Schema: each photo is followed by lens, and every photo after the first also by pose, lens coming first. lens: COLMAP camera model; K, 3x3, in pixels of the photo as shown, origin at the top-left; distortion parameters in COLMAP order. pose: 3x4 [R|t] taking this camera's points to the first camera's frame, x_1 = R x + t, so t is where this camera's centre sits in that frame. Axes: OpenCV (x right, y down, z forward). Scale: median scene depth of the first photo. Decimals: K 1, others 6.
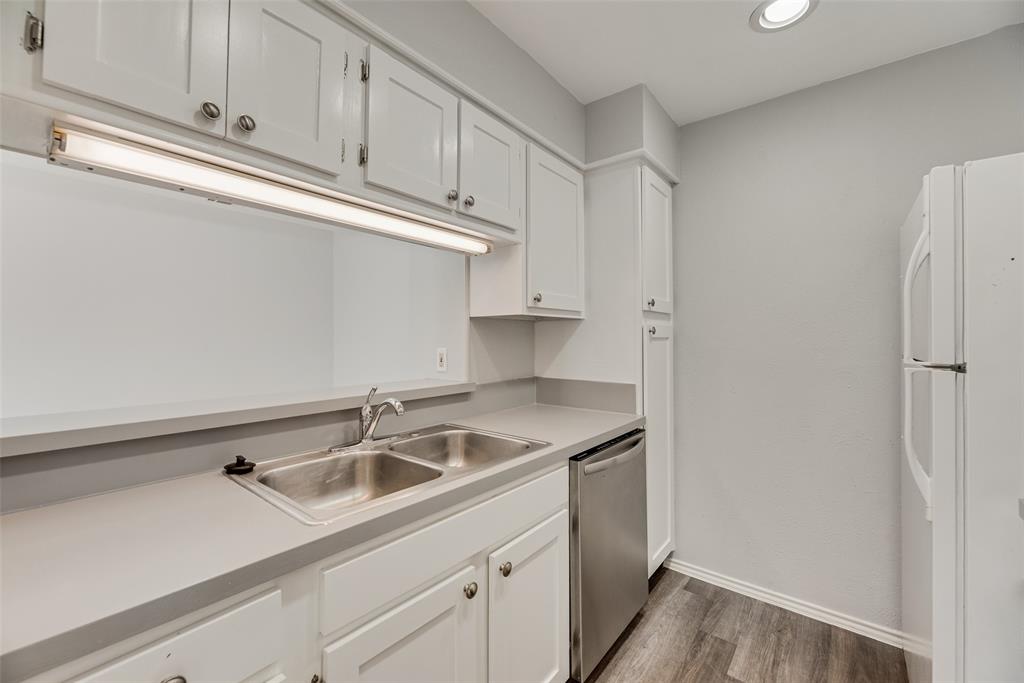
lens RADIAL K [[417.5, 0, 517.4], [0, 417.5, 339.7], [0, 0, 1]] dist [-0.000858, -0.000122]
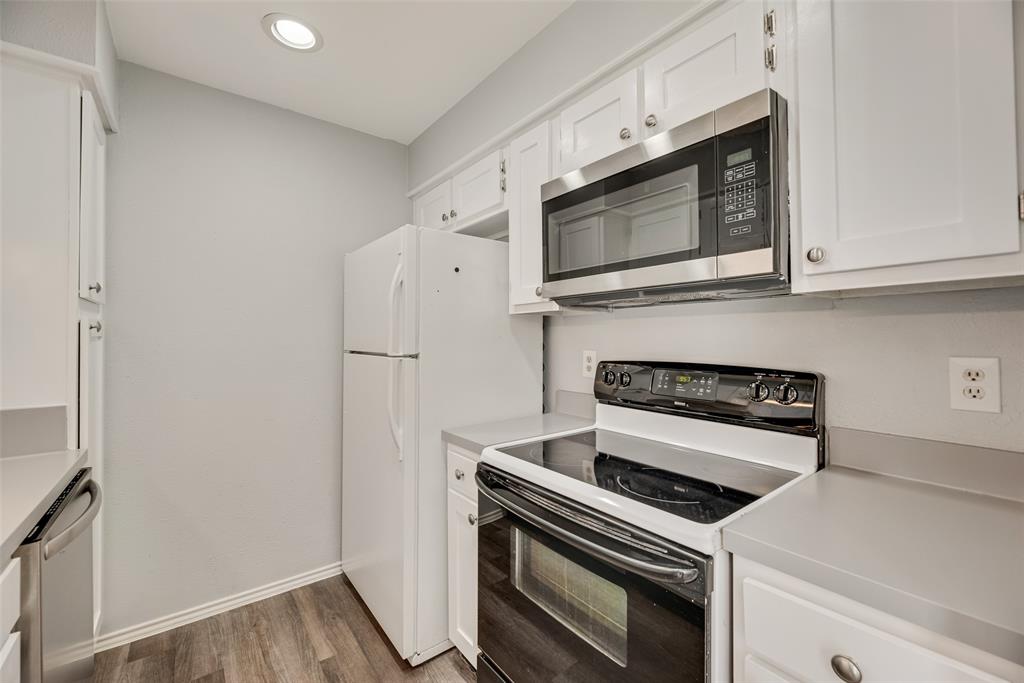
lens RADIAL K [[417.5, 0, 516.7], [0, 417.5, 335.8], [0, 0, 1]] dist [-0.000858, -0.000122]
pose [[0.236175, 0.001585, 0.971709, -0.210522], [0.000258, 0.999999, -0.001694, -0.005040], [-0.971711, 0.000650, 0.236174, 0.140093]]
